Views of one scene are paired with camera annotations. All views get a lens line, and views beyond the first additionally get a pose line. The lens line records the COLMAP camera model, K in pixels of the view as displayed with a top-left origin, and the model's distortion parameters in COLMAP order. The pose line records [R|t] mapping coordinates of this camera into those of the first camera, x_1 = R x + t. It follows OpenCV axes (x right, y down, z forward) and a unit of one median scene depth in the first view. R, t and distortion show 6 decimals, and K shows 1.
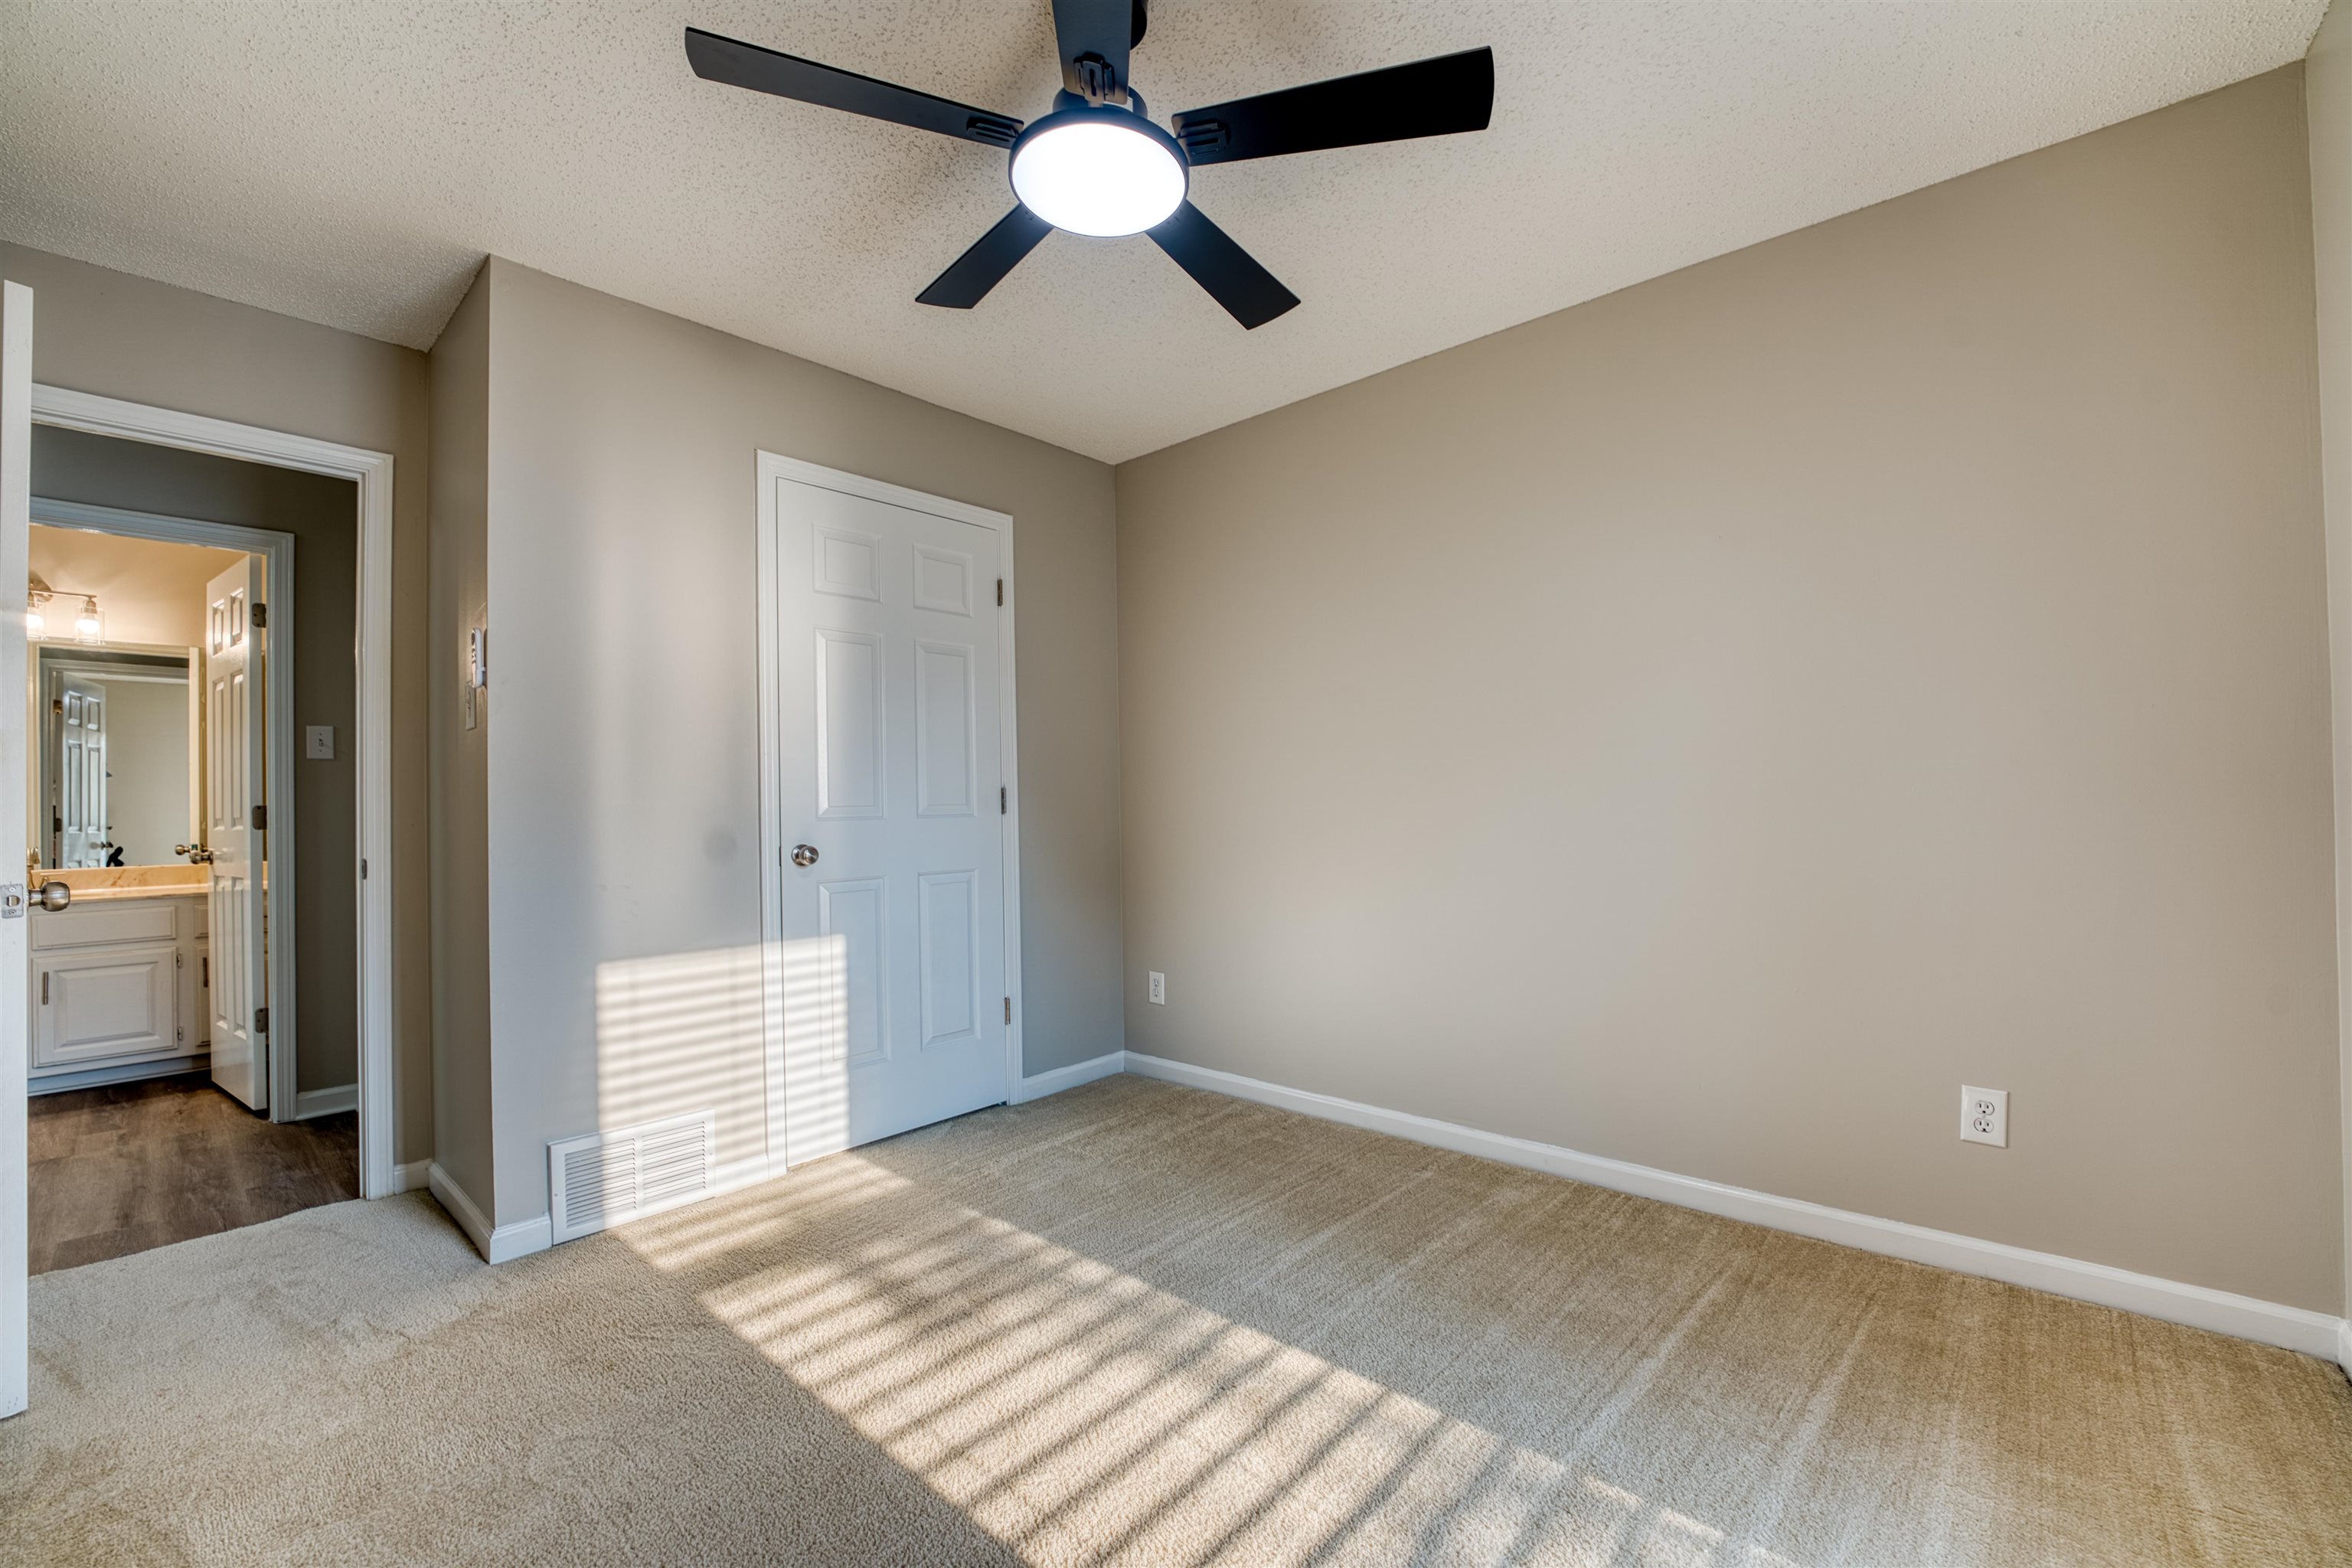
lens RADIAL K [[959.6, 0, 1172.3], [0, 959.6, 794.5], [0, 0, 1]] dist [-0.026064, 0.002451]
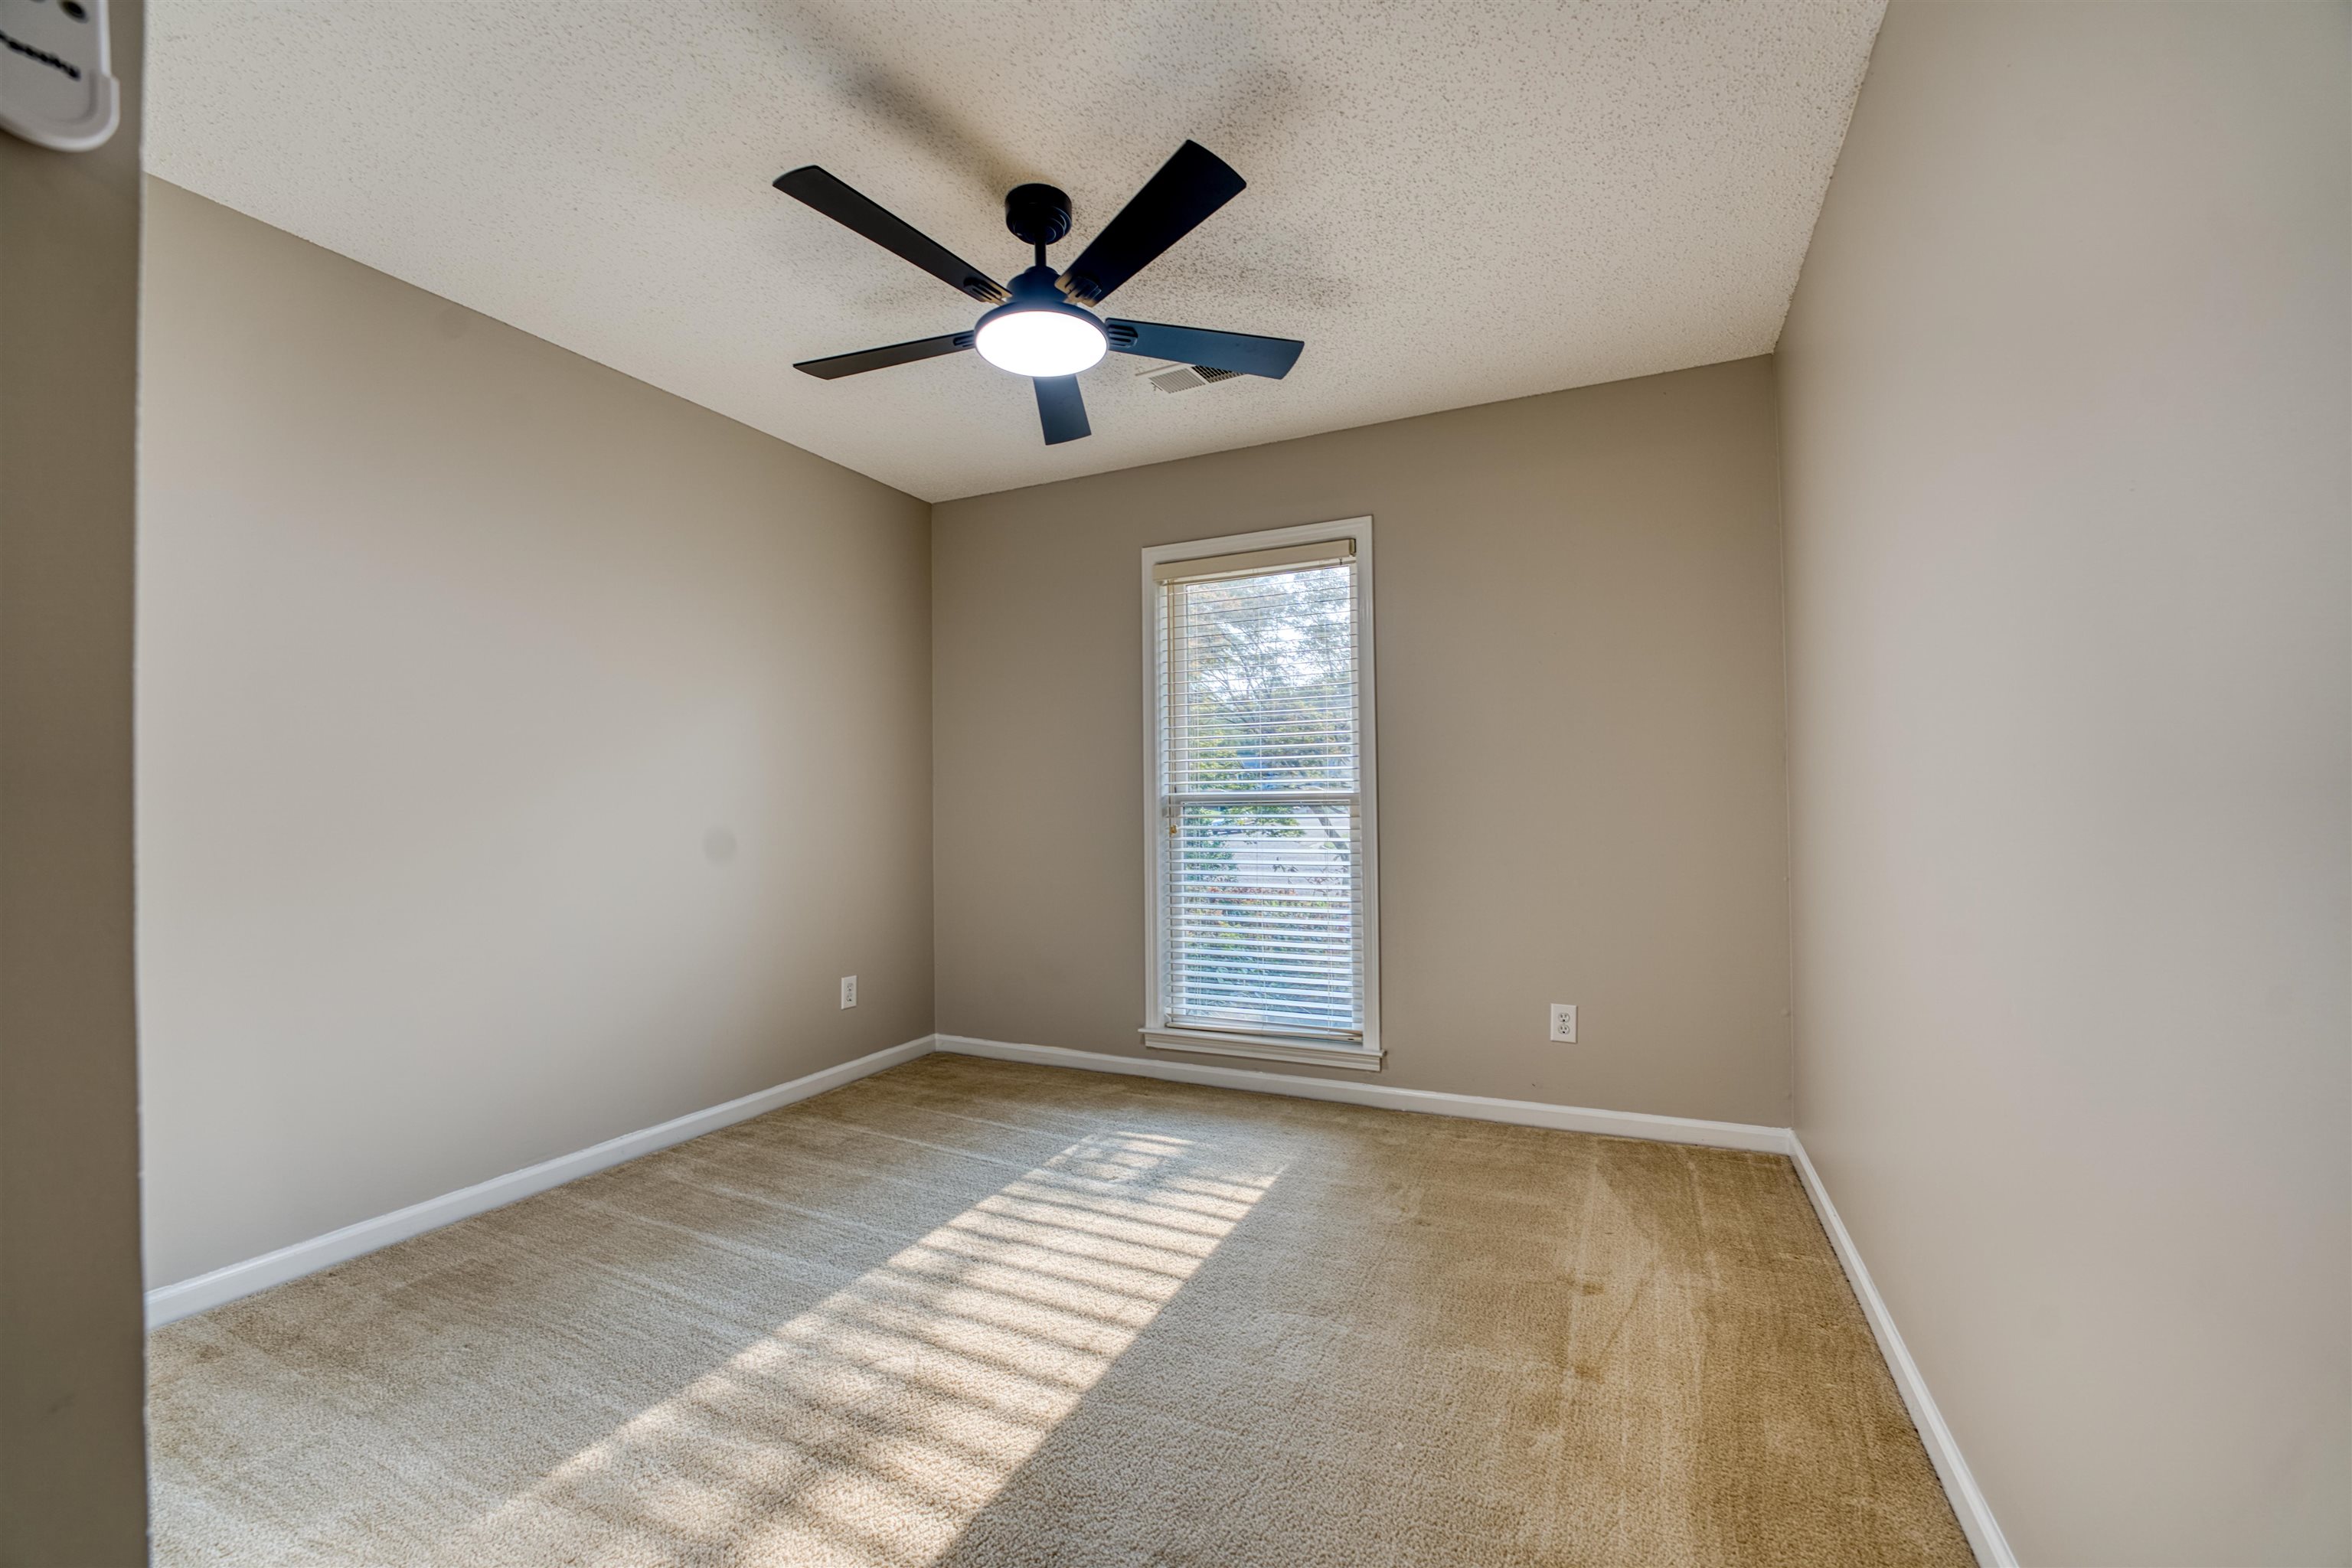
lens RADIAL K [[959.6, 0, 1163.9], [0, 959.6, 793.5], [0, 0, 1]] dist [-0.026064, 0.002451]
pose [[-0.278923, 0.030970, 0.959814, -1.009797], [0.009962, 0.999519, -0.029356, 0.021021], [-0.960262, 0.001373, -0.279098, 0.873818]]
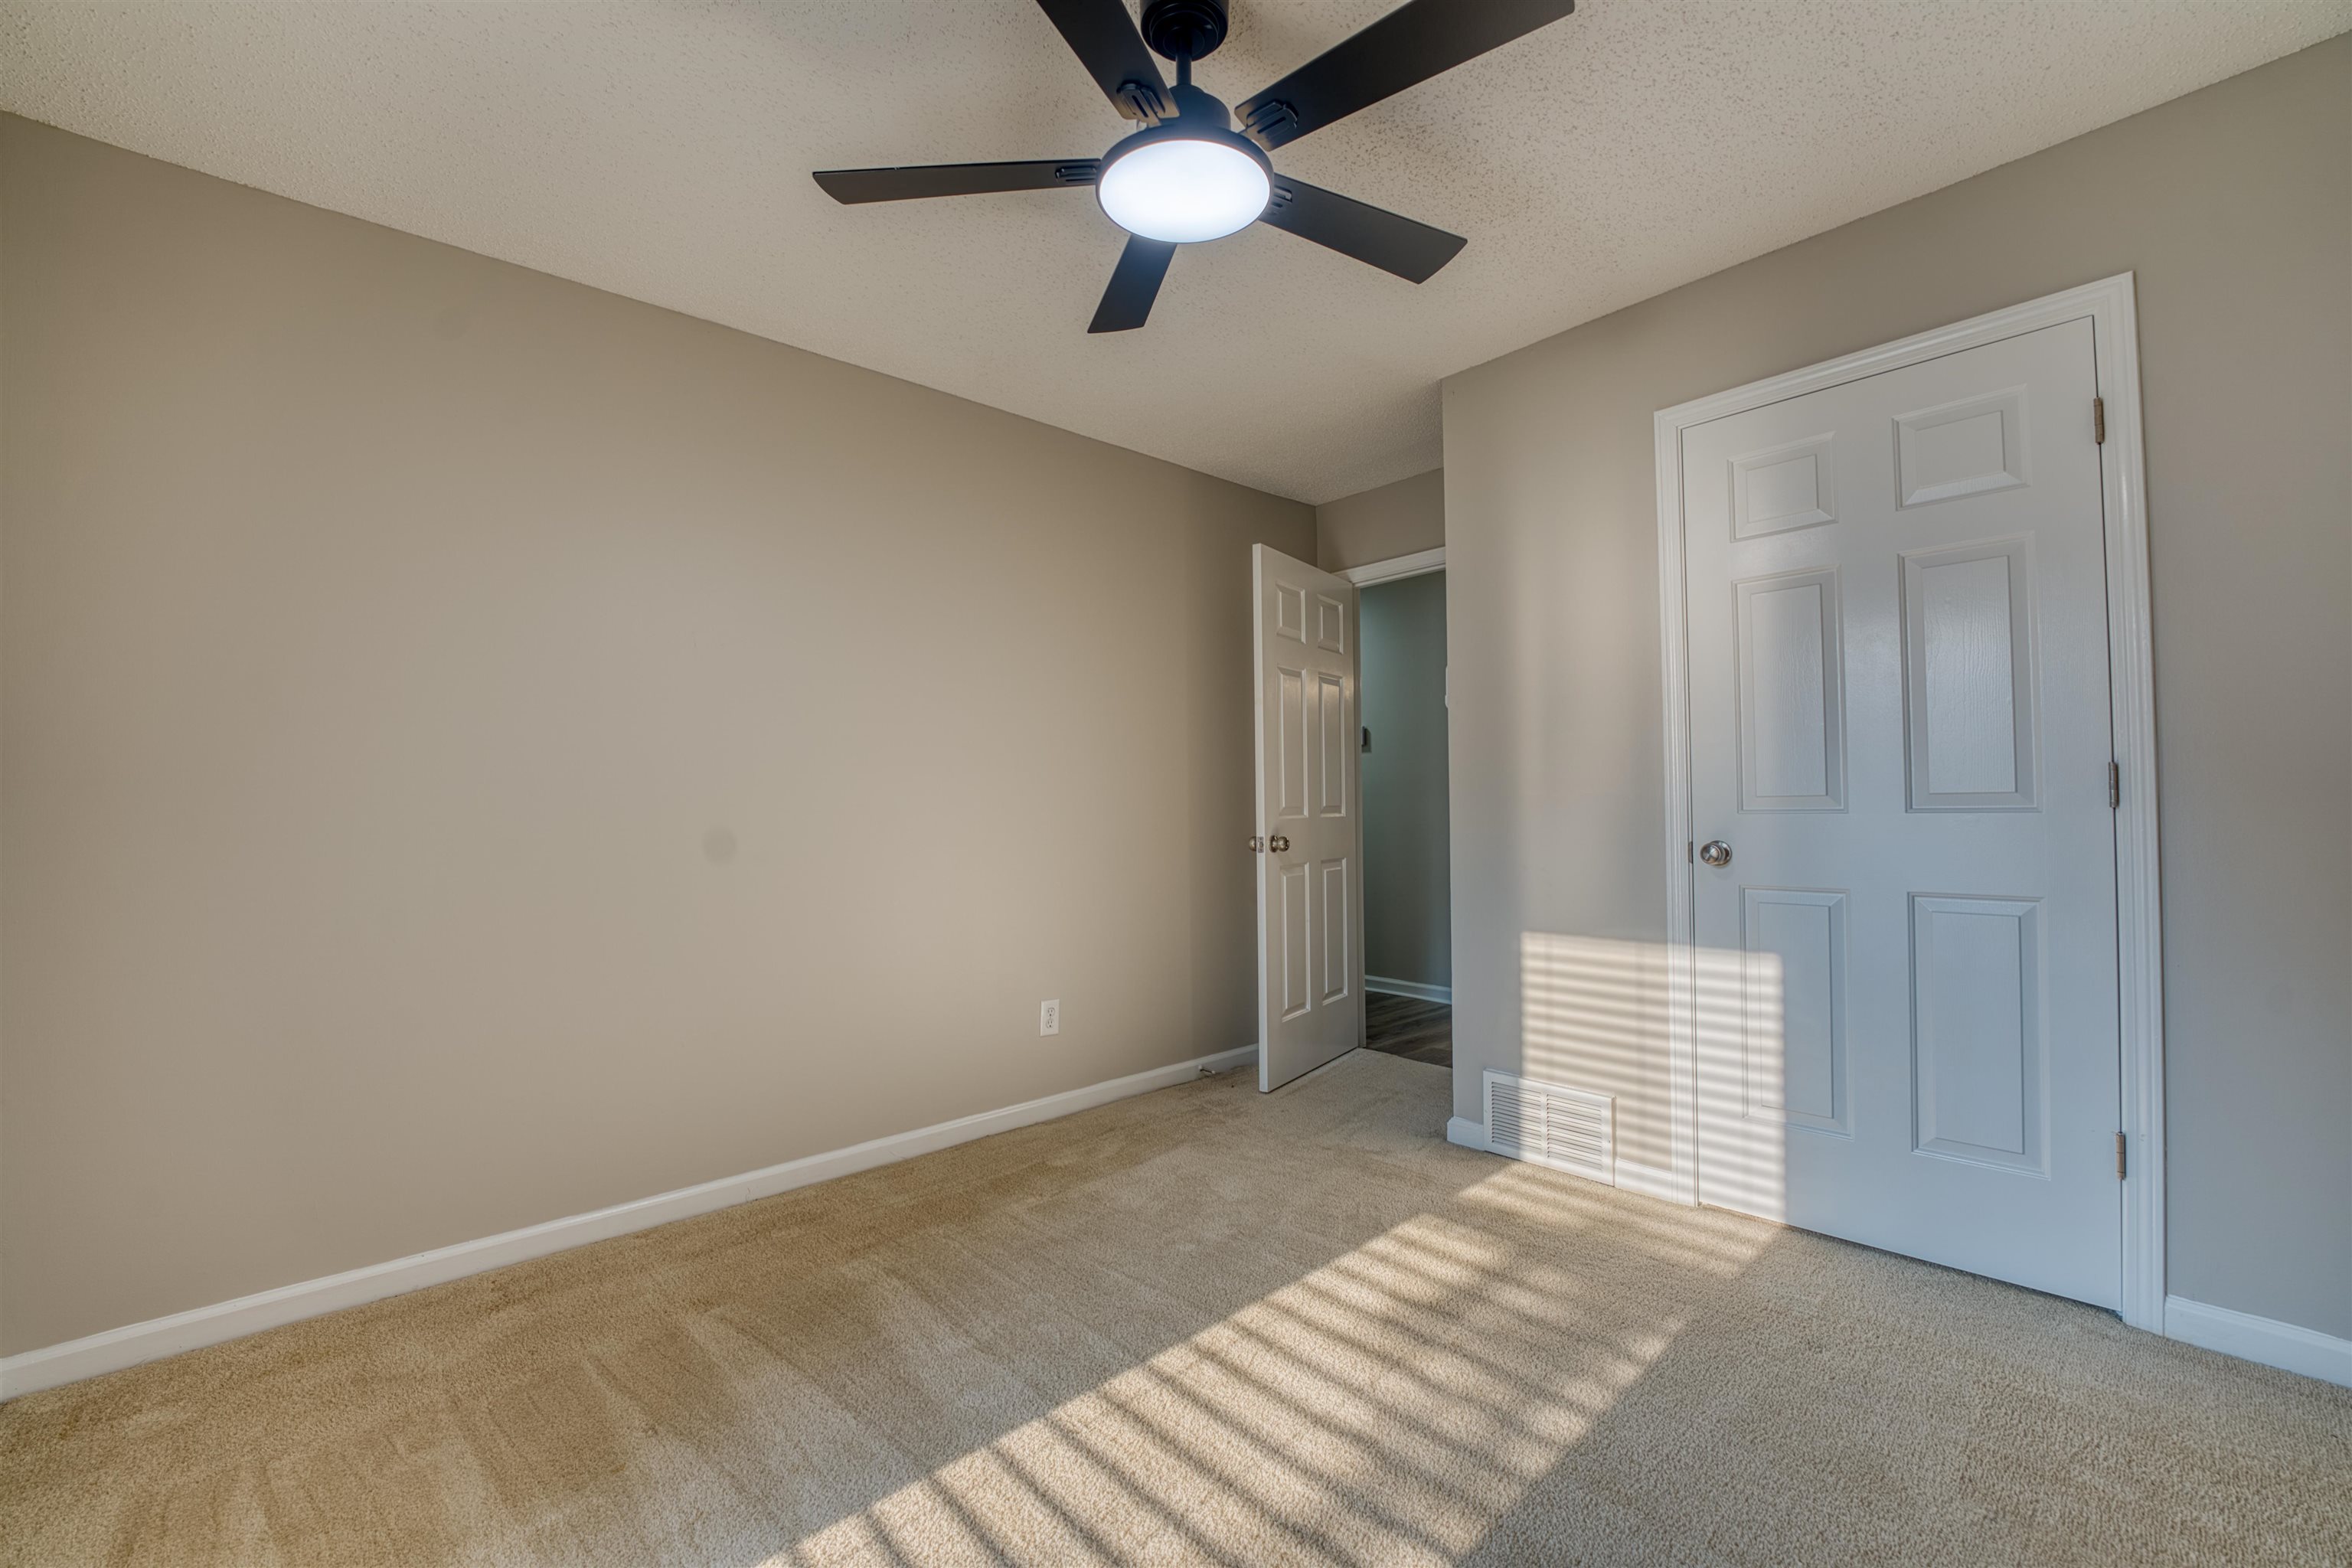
lens RADIAL K [[959.6, 0, 1170.9], [0, 959.6, 788.7], [0, 0, 1]] dist [-0.026064, 0.002451]
pose [[-0.110111, -0.001404, -0.993918, 0.674904], [0.025476, 0.999666, -0.004234, -0.003857], [0.993593, -0.025788, -0.110039, 0.778268]]
